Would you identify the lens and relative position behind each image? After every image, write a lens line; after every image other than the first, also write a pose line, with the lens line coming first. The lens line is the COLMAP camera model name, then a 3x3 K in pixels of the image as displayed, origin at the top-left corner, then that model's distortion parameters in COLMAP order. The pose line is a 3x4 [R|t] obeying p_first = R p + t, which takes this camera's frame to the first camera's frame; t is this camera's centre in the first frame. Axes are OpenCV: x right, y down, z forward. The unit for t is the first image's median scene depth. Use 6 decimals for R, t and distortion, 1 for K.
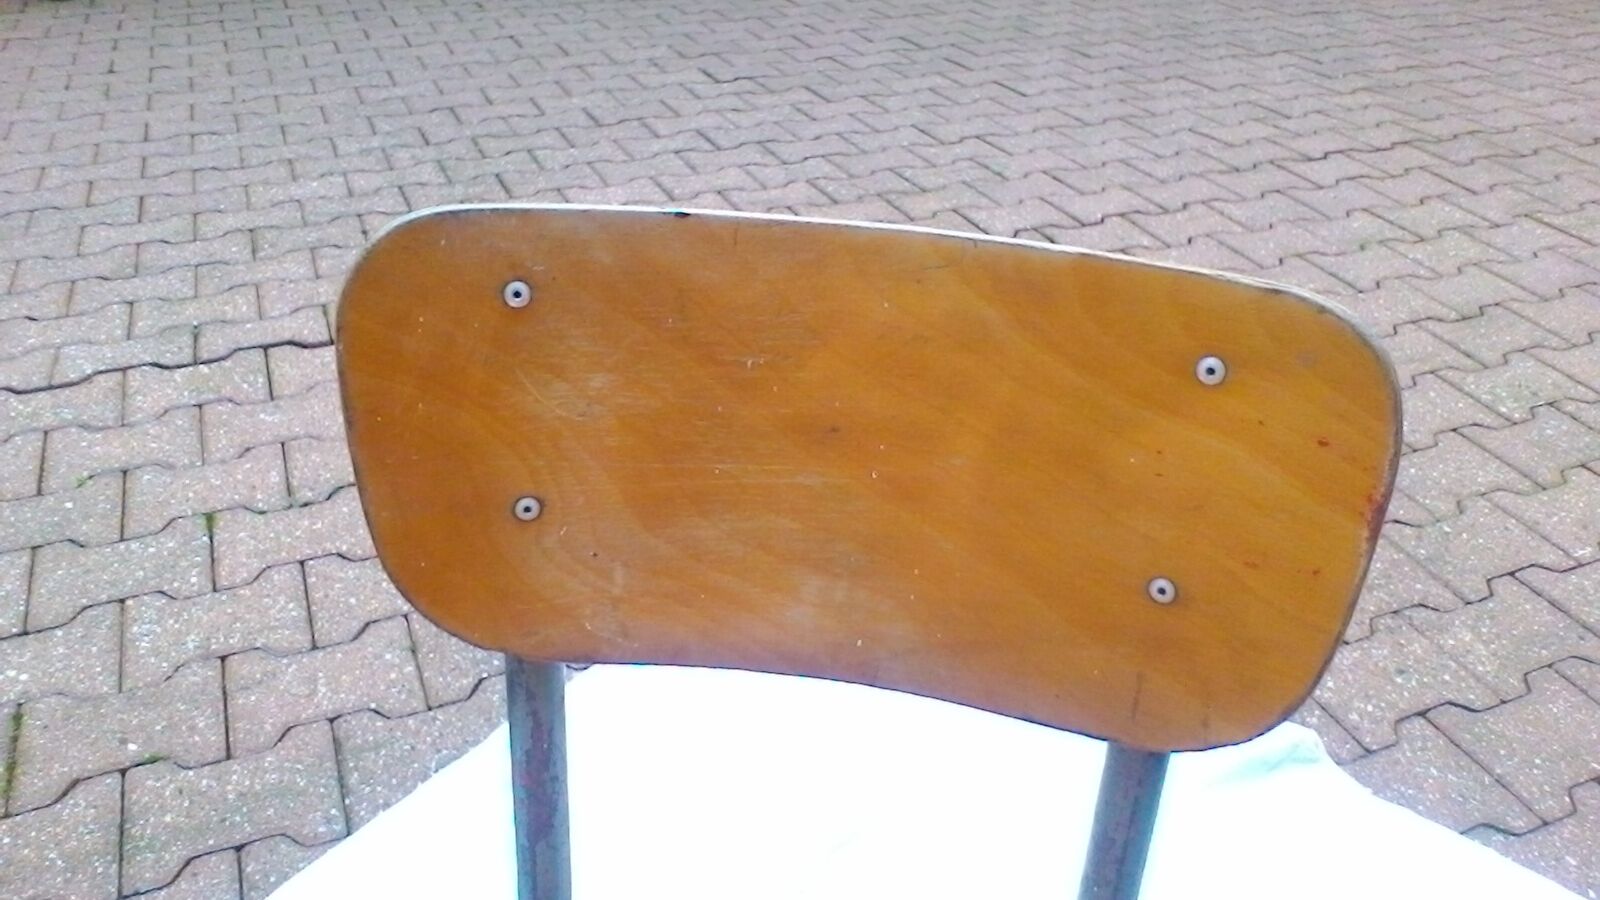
lens RADIAL K [[1235.8, 0, 796.3], [0, 1235.8, 449.5], [0, 0, 1]] dist [-0.011309, -0.000332]
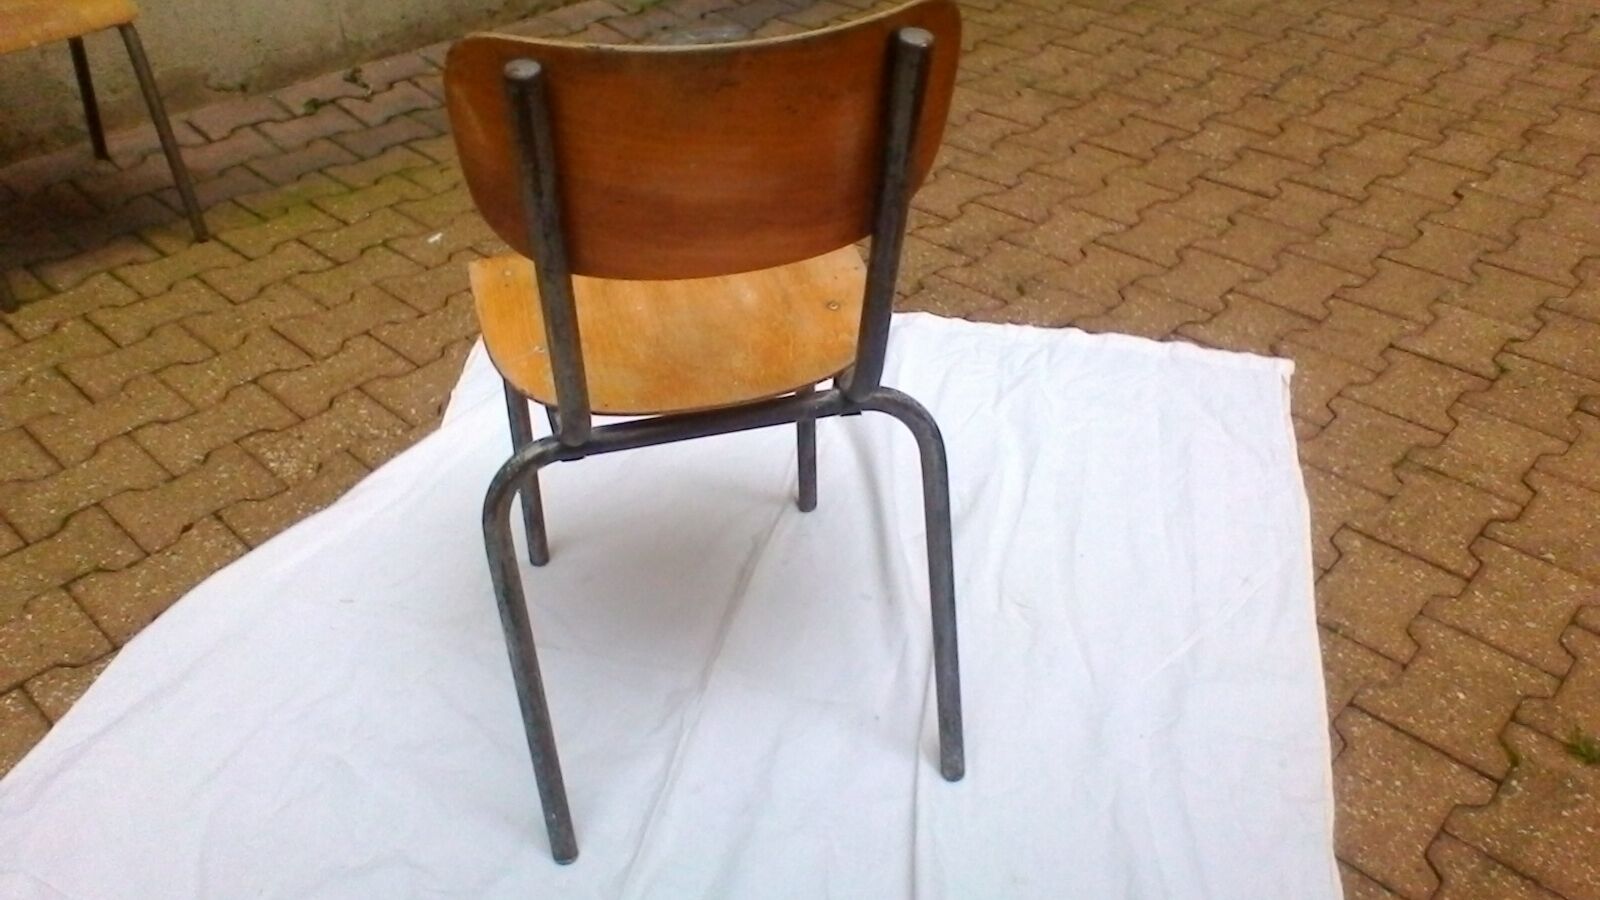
lens RADIAL K [[1235.8, 0, 802.1], [0, 1235.8, 451.4], [0, 0, 1]] dist [-0.011309, -0.000332]
pose [[-0.915657, 0.228398, -0.330766, 0.222632], [-0.233518, 0.367516, 0.900223, -0.519375], [0.327171, 0.901535, -0.283184, 0.677800]]
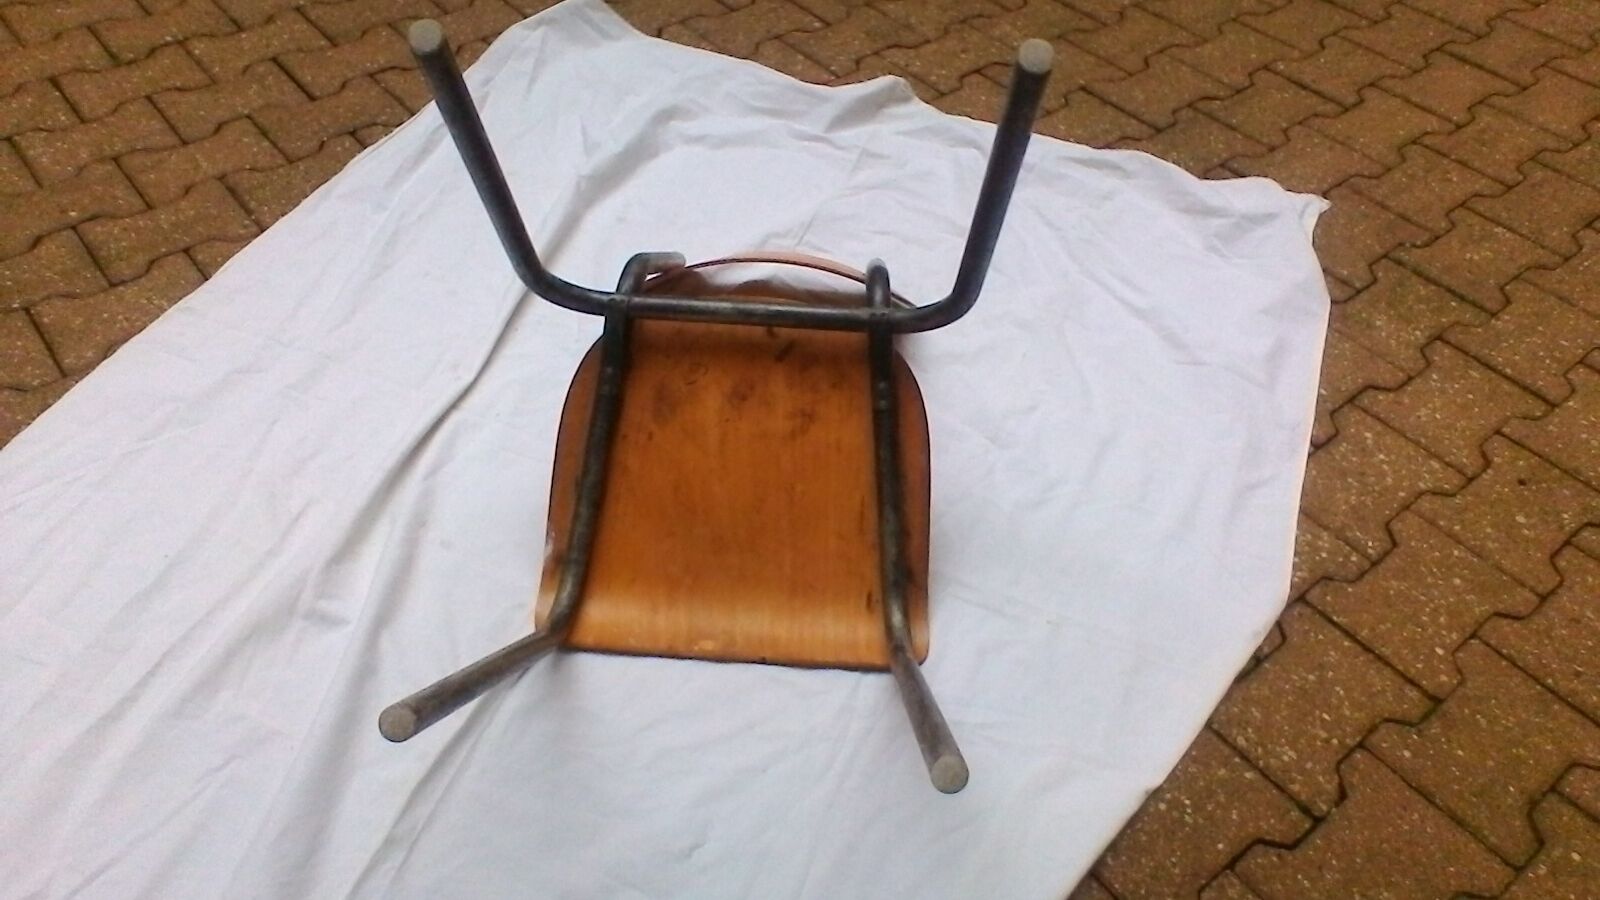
lens RADIAL K [[1235.8, 0, 797.3], [0, 1235.8, 455.6], [0, 0, 1]] dist [-0.011309, -0.000332]
pose [[0.962567, -0.196390, 0.186805, -0.075926], [0.150899, 0.960805, 0.232557, 0.283760], [-0.225155, -0.195663, 0.954474, -0.480355]]
